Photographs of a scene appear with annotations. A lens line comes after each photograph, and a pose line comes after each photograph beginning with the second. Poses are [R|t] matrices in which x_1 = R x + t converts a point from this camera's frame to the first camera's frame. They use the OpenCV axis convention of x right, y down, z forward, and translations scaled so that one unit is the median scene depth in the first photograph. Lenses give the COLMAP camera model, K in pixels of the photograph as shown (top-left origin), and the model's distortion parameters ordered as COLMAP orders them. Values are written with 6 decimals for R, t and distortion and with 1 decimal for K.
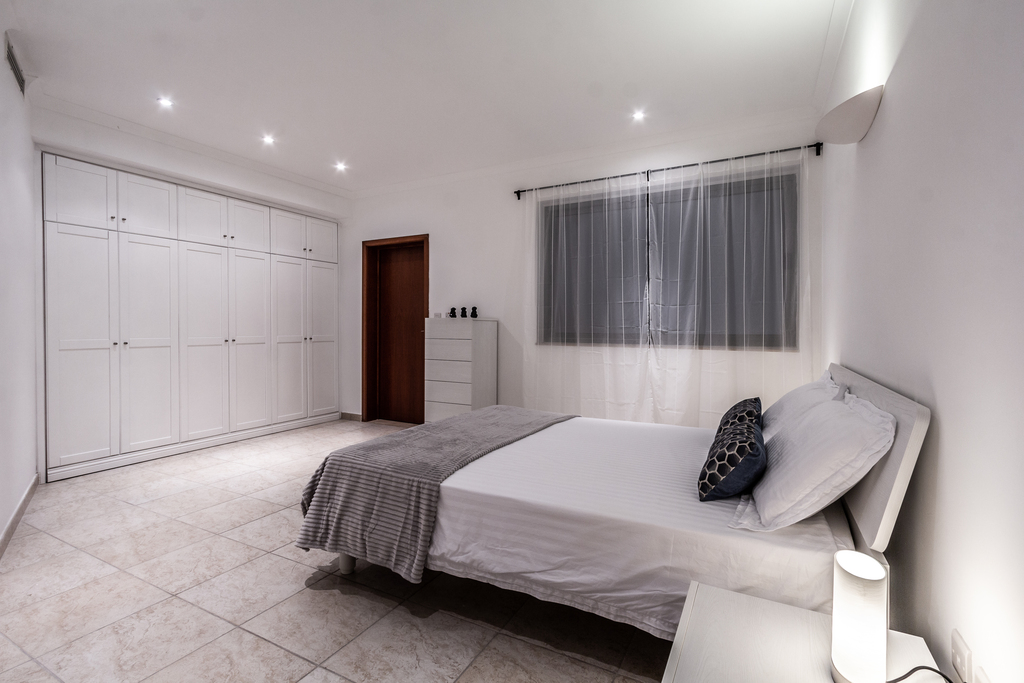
lens RADIAL K [[474.5, 0, 504.9], [0, 474.5, 333.4], [0, 0, 1]] dist [0.000283, 0.000275]
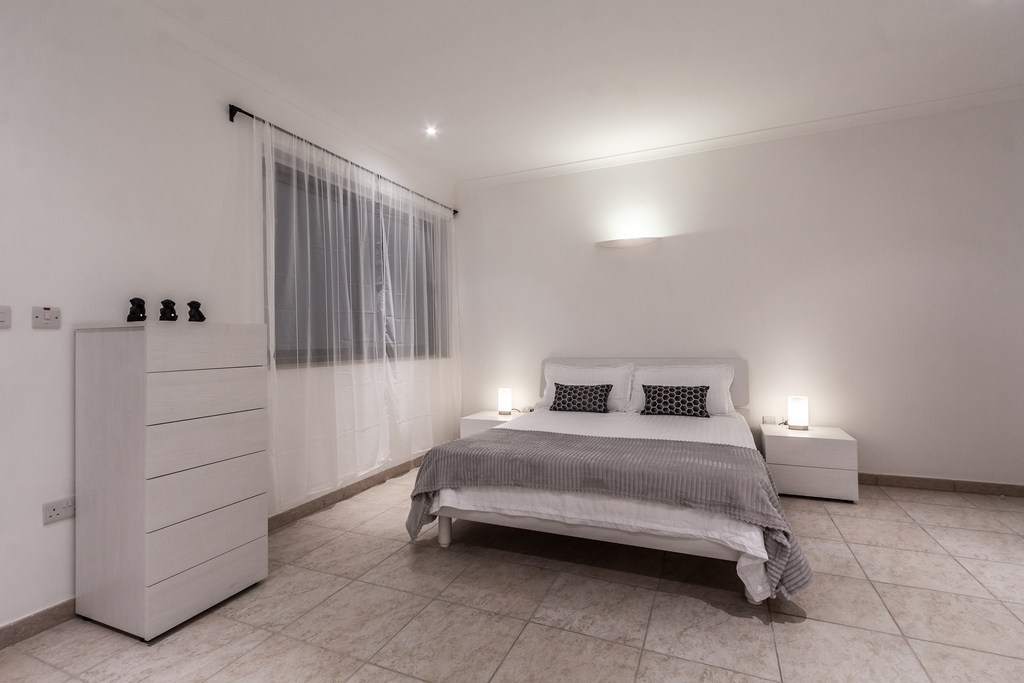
lens RADIAL K [[474.5, 0, 504.9], [0, 474.5, 333.4], [0, 0, 1]] dist [0.000283, 0.000275]
pose [[-0.075286, 0.015435, 0.997043, -0.710542], [0.027674, 0.999527, -0.013384, -0.008910], [-0.996778, 0.026585, -0.075677, 0.897404]]
